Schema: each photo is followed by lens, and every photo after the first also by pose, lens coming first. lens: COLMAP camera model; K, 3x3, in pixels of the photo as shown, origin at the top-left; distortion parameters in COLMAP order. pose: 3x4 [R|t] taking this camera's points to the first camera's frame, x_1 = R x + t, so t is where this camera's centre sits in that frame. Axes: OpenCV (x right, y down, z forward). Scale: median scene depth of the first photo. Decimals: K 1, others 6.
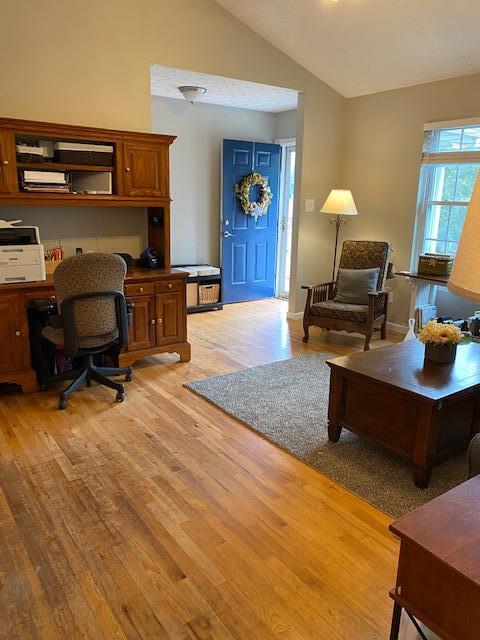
lens RADIAL K [[488.6, 0, 240.0], [0, 488.6, 320.0], [0, 0, 1]] dist [0.076913, -0.134484]
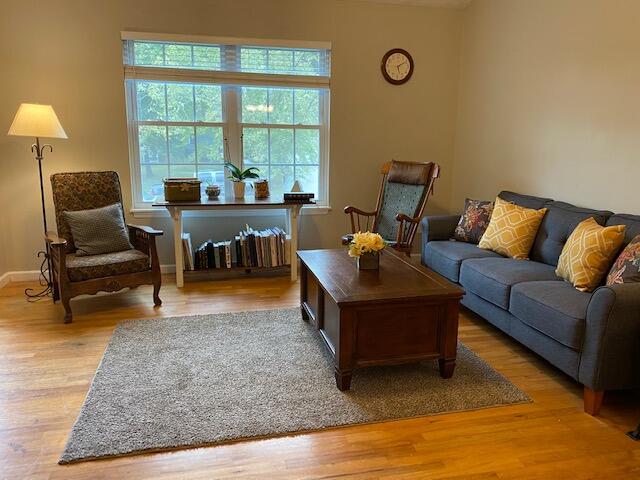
lens RADIAL K [[488.6, 0, 320.0], [0, 488.6, 240.0], [0, 0, 1]] dist [0.076913, -0.134484]
pose [[0.372786, -0.218805, 0.901751, -0.351339], [0.211433, 0.966267, 0.147052, -0.098294], [-0.903508, 0.135841, 0.406473, 0.386554]]
